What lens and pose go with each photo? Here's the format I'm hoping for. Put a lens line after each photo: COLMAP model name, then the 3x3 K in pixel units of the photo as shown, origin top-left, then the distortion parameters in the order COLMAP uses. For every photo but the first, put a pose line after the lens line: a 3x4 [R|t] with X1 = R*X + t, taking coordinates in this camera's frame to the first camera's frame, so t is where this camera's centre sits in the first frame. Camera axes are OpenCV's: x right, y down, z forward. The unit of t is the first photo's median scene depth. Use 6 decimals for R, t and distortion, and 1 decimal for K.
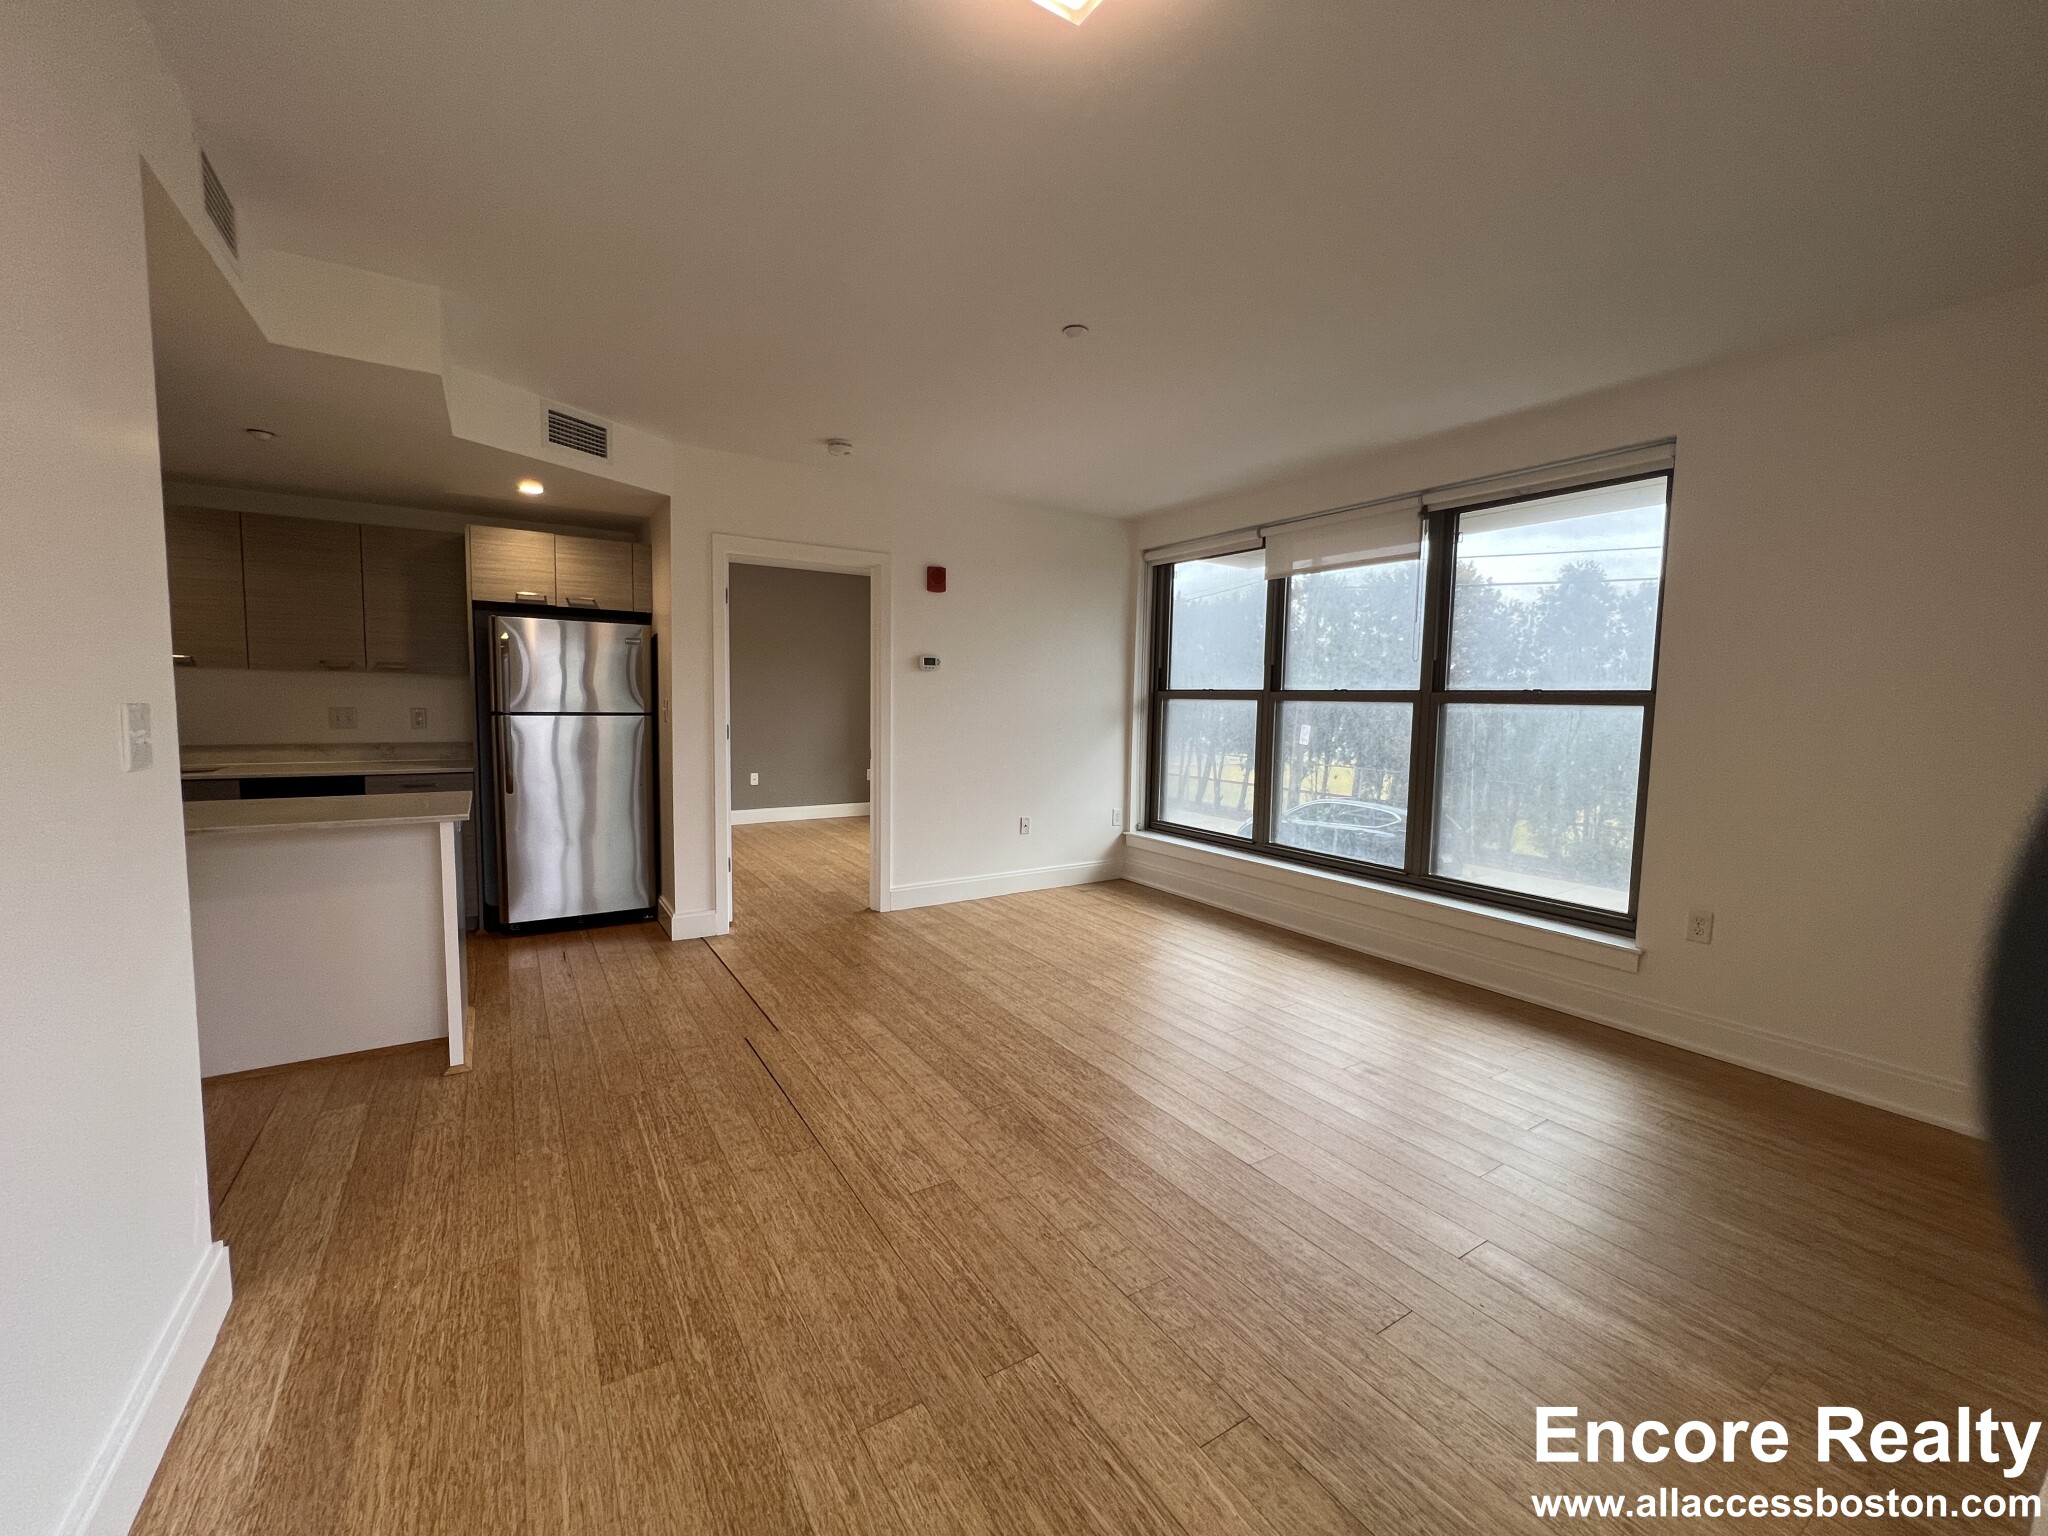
lens RADIAL K [[825.9, 0, 1020.0], [0, 825.9, 768.3], [0, 0, 1]] dist [-0.002162, 0.000732]
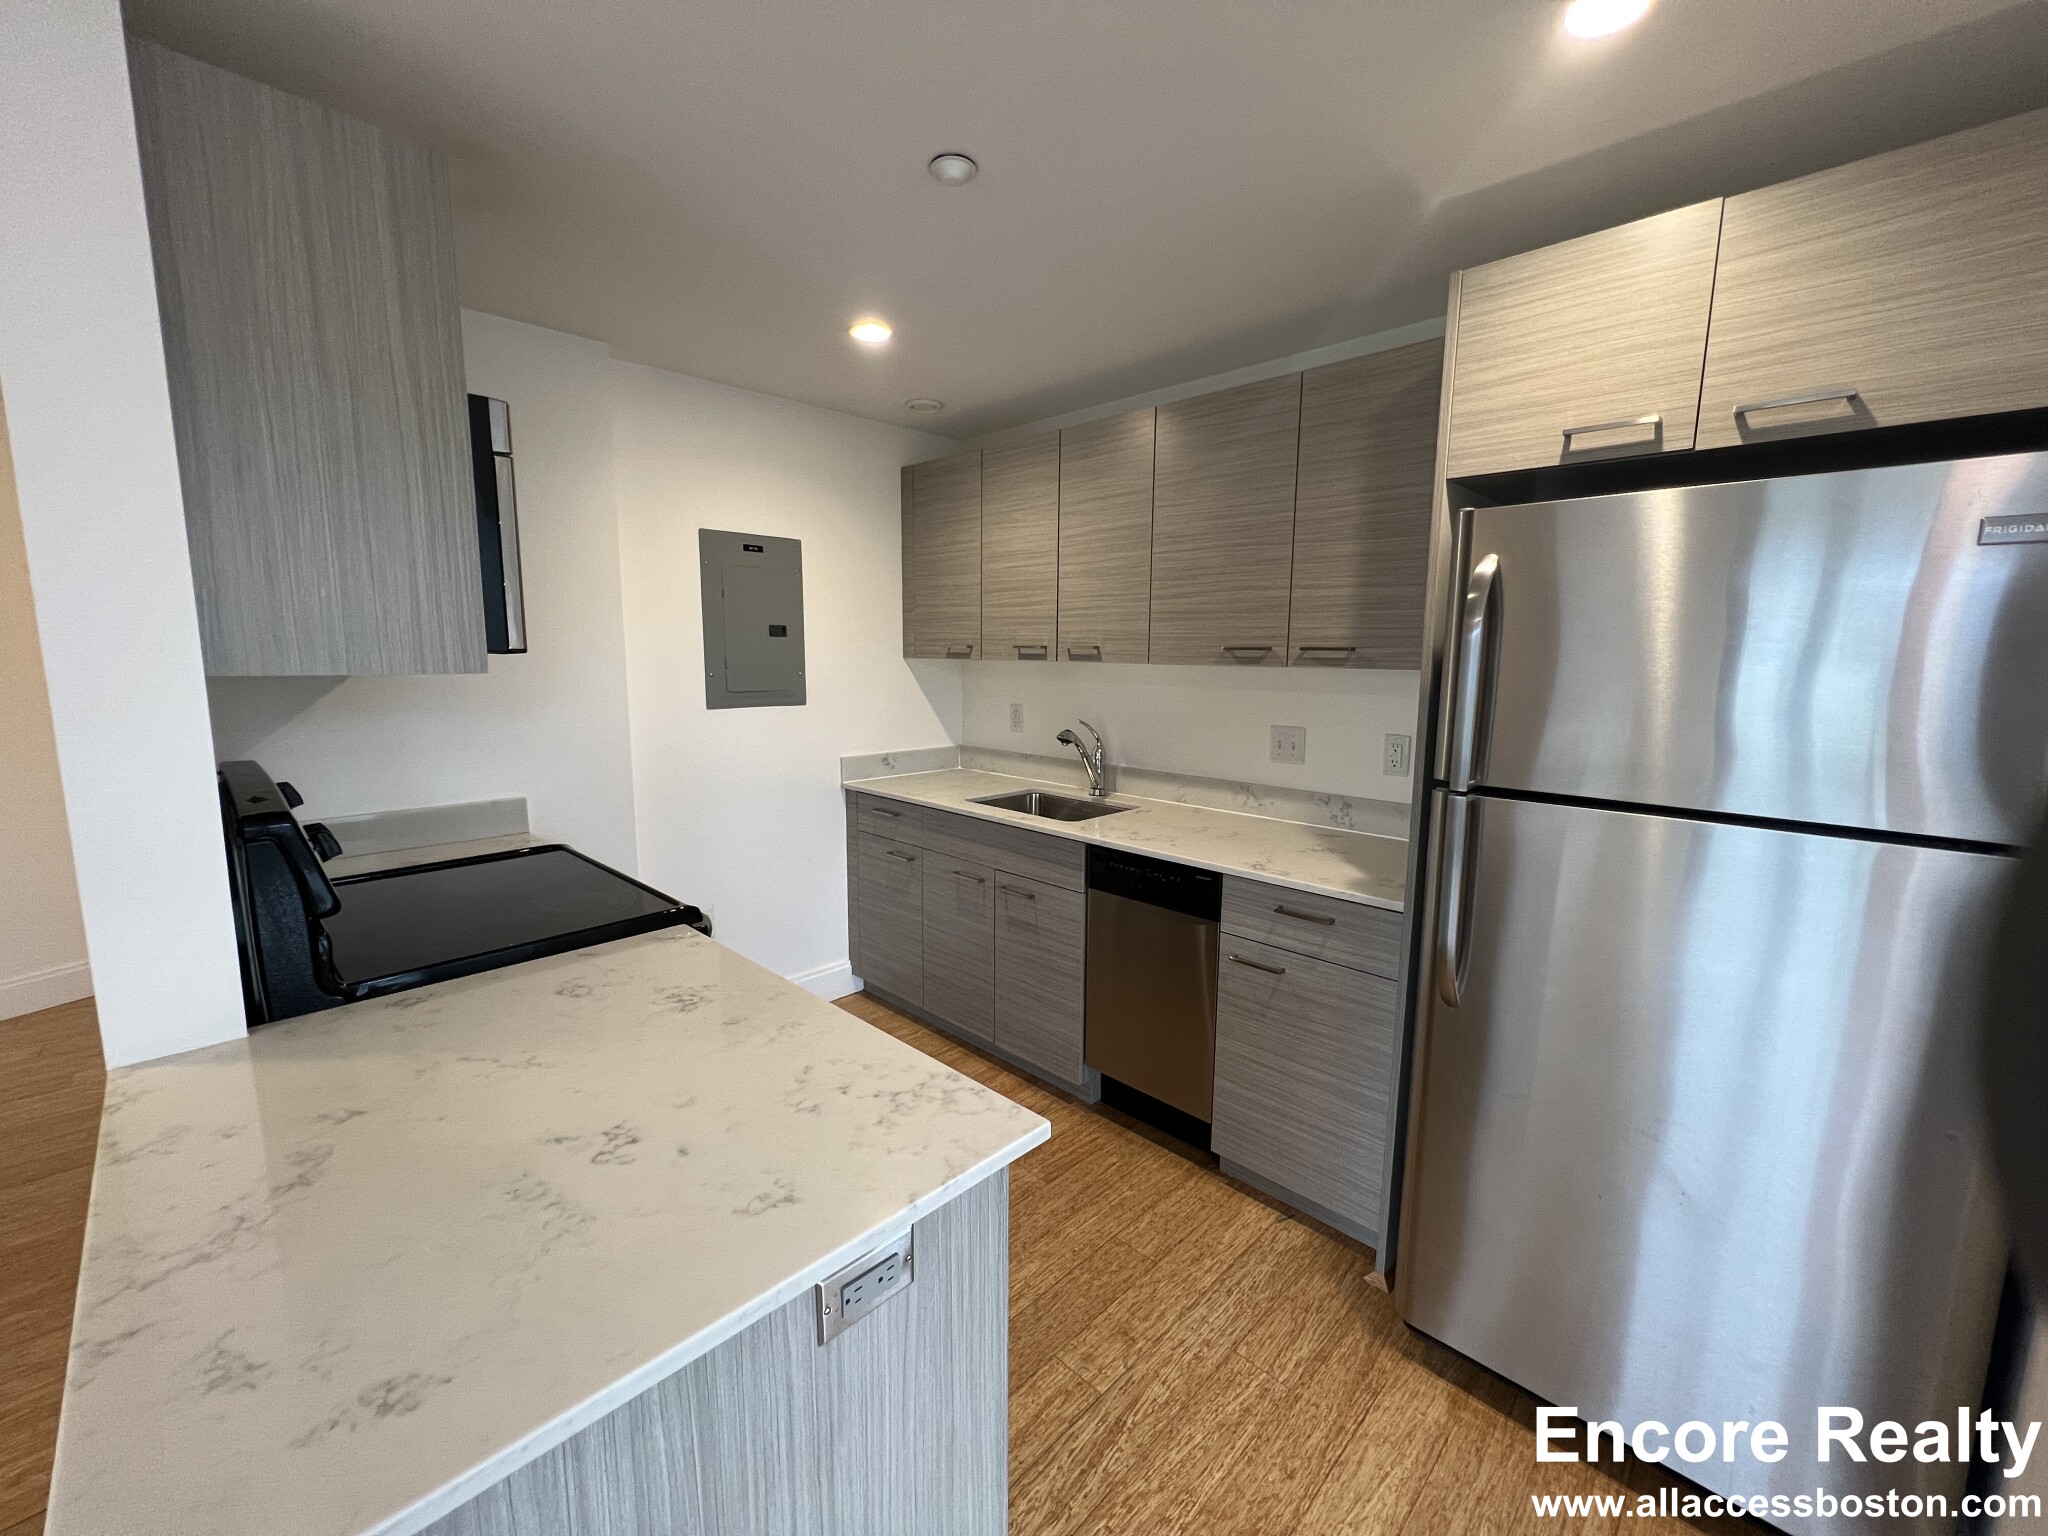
lens RADIAL K [[822.9, 0, 1021.2], [0, 822.9, 763.3], [0, 0, 1]] dist [-0.001608, 0.000873]
pose [[0.227925, 0.118271, -0.966469, -0.334700], [-0.087482, 0.991068, 0.100650, -0.097385], [0.969741, 0.061608, 0.236236, 0.747265]]
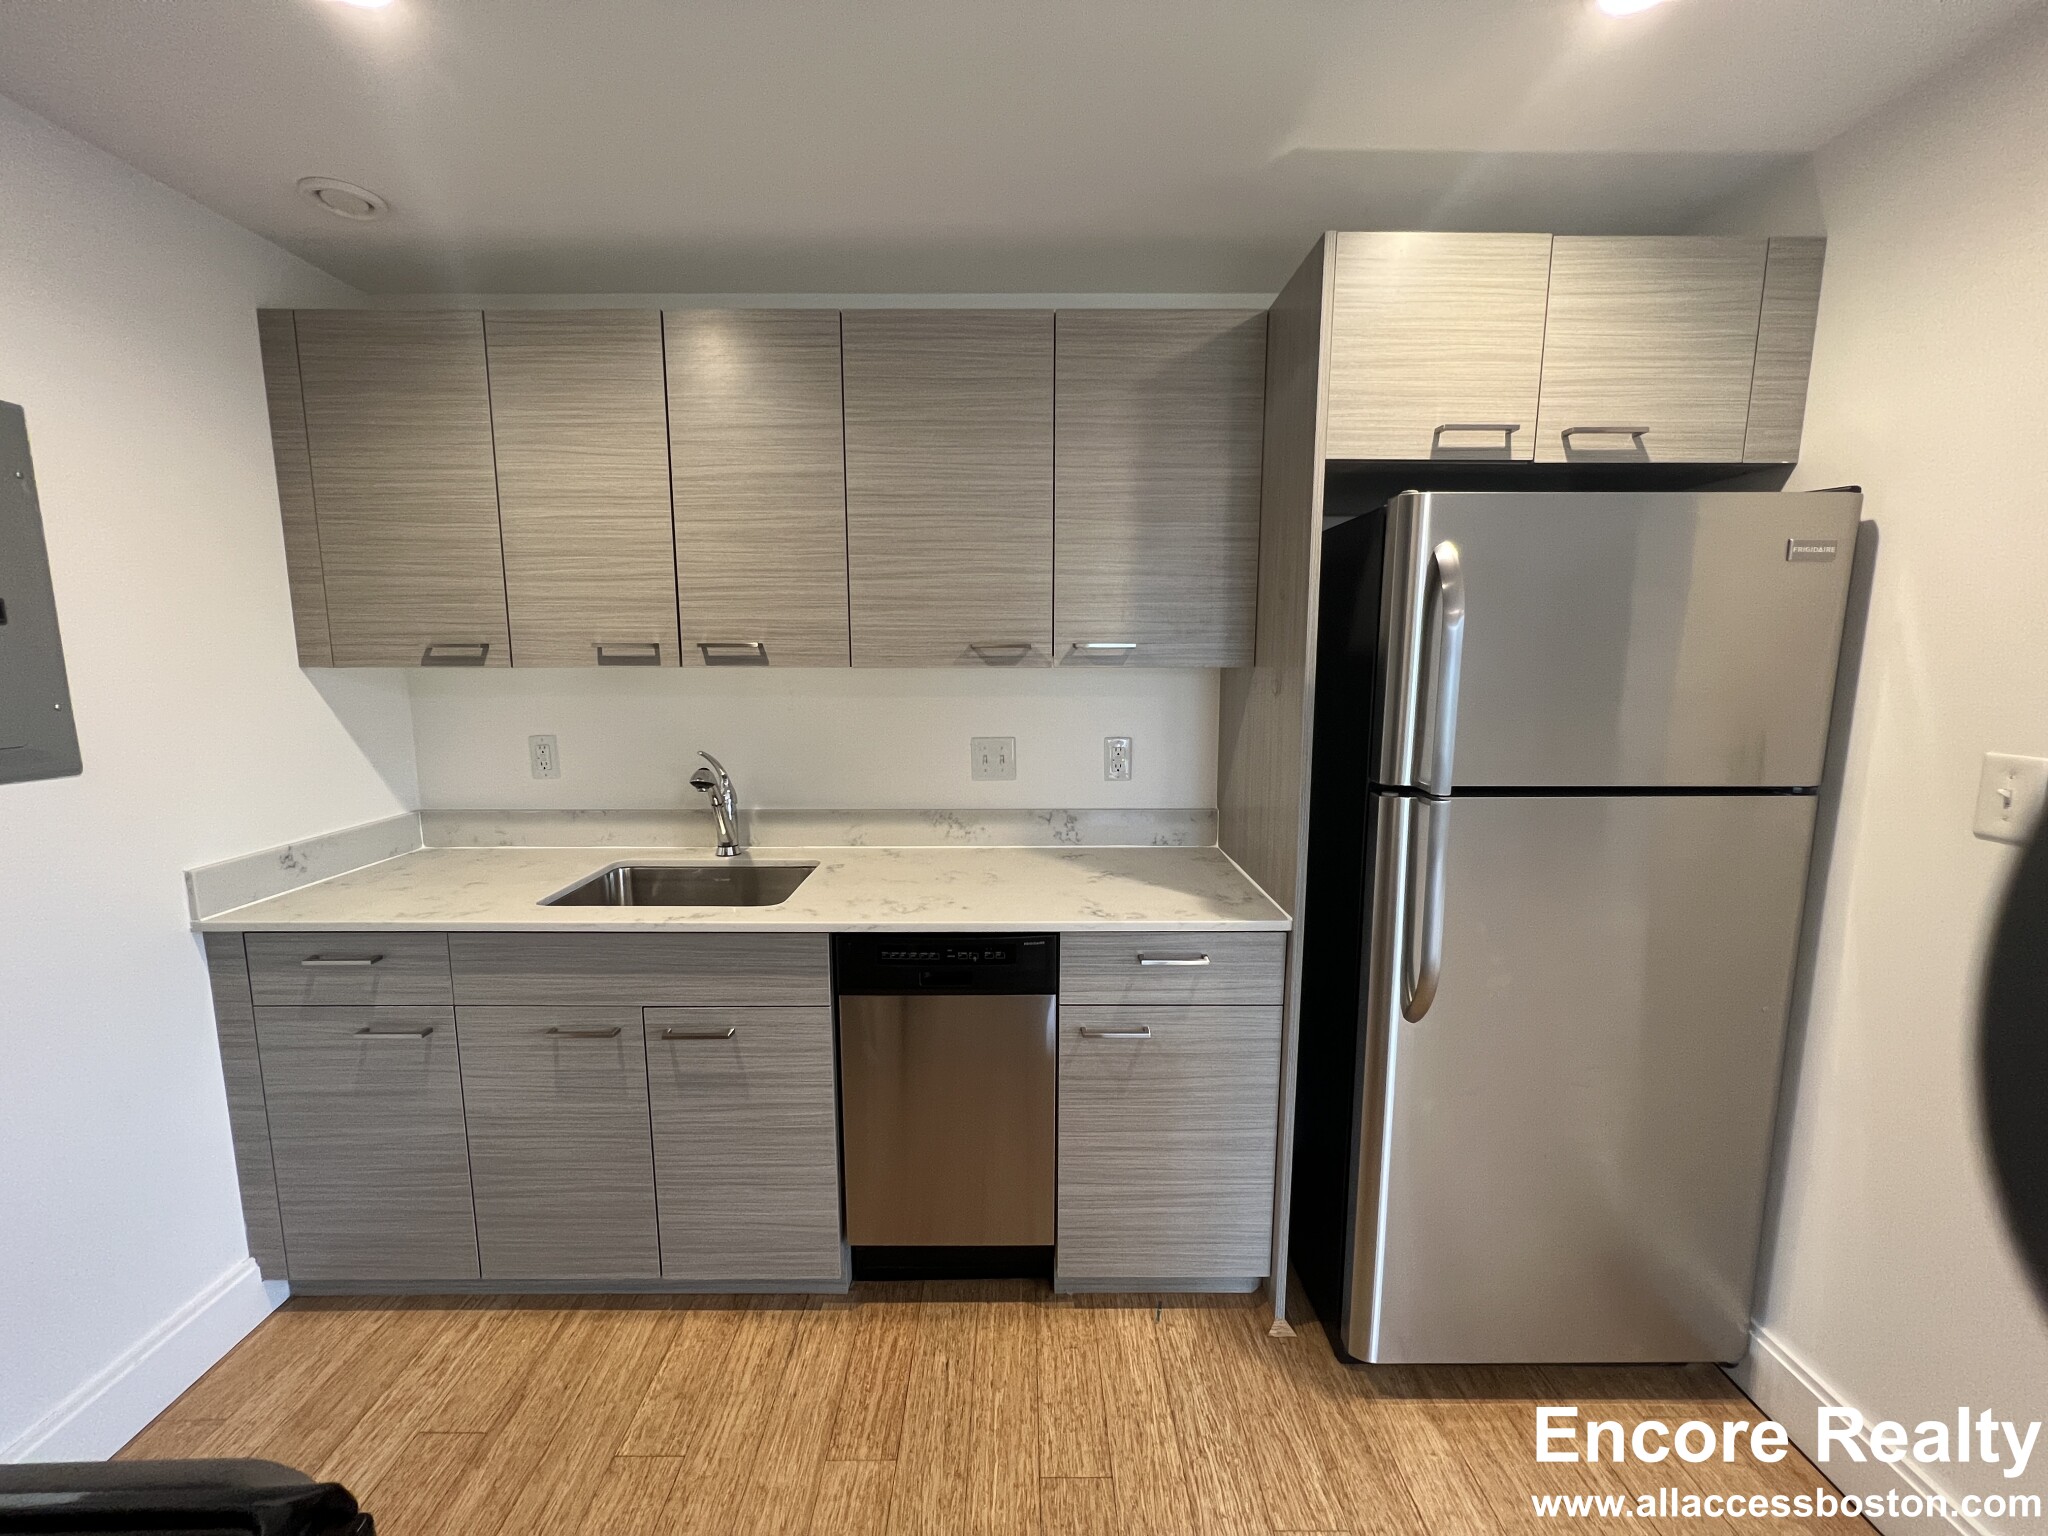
lens RADIAL K [[822.9, 0, 1021.9], [0, 822.9, 764.3], [0, 0, 1]] dist [-0.001608, 0.000873]
pose [[0.848129, 0.053726, -0.527058, -0.598401], [-0.029309, 0.998079, 0.054577, -0.092118], [0.528978, -0.030841, 0.848075, 0.647355]]
